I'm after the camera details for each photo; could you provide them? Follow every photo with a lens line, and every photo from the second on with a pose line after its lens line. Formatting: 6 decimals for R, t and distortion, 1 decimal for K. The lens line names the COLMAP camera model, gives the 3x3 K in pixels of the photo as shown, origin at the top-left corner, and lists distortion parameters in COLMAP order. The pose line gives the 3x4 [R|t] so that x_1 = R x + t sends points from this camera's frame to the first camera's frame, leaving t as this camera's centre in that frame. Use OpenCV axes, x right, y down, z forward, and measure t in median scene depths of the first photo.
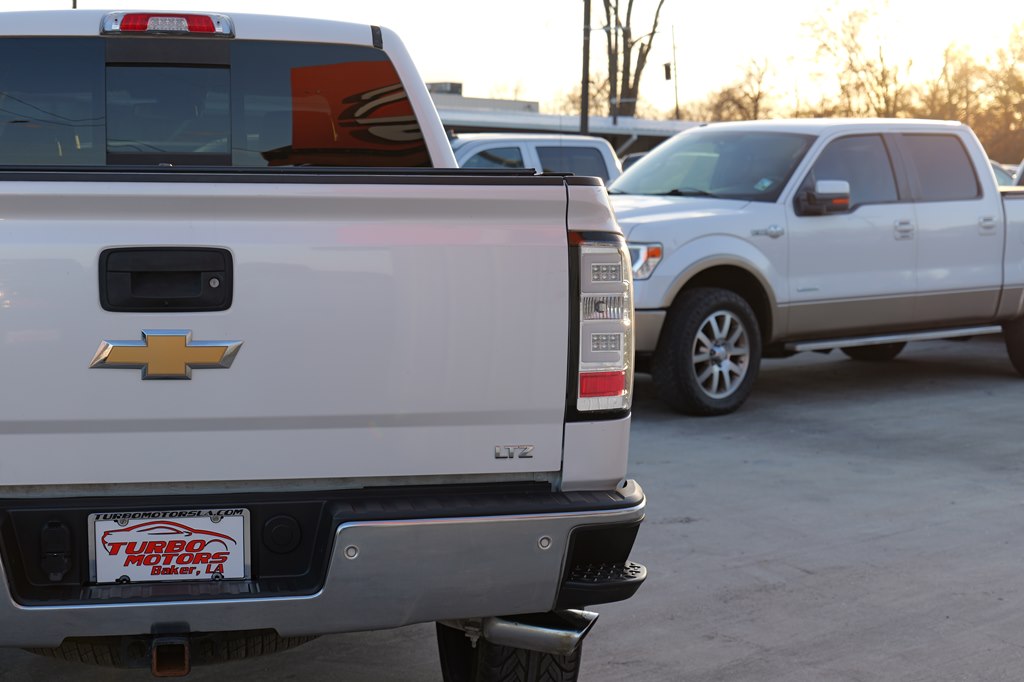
lens RADIAL K [[1678.5, 0, 486.5], [0, 1678.5, 344.9], [0, 0, 1]] dist [-0.011790, 0.047659]
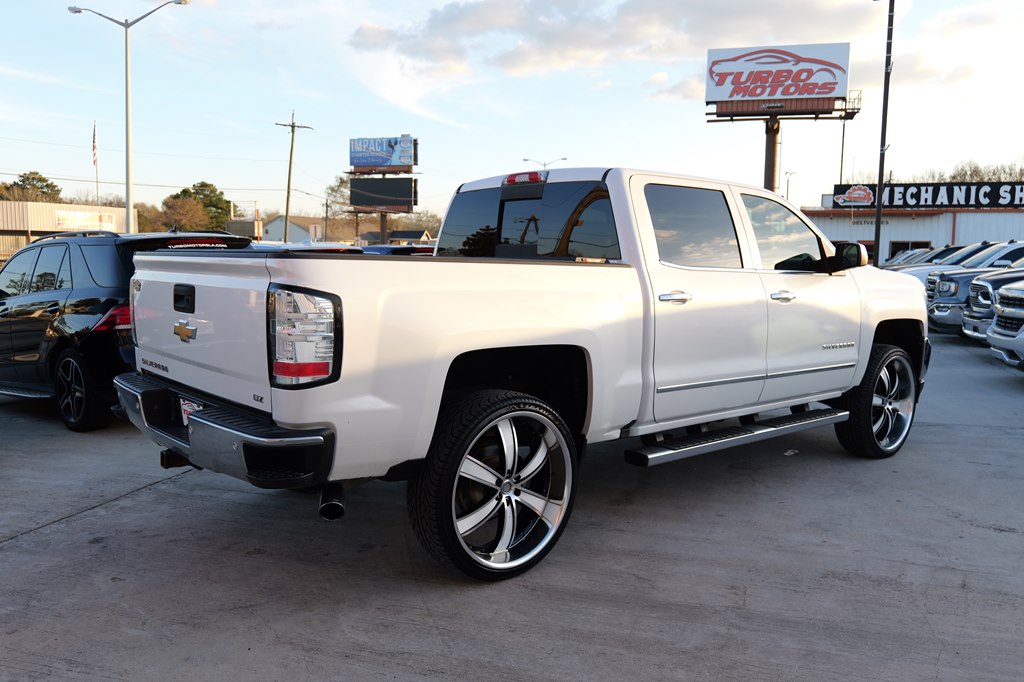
lens RADIAL K [[822.9, 0, 516.0], [0, 822.9, 336.8], [0, 0, 1]] dist [0.000998, 0.006283]
pose [[0.507699, 0.082373, -0.857588, 0.957808], [-0.089724, 0.995061, 0.042460, -0.071230], [0.856850, 0.055390, 0.512582, 0.764785]]
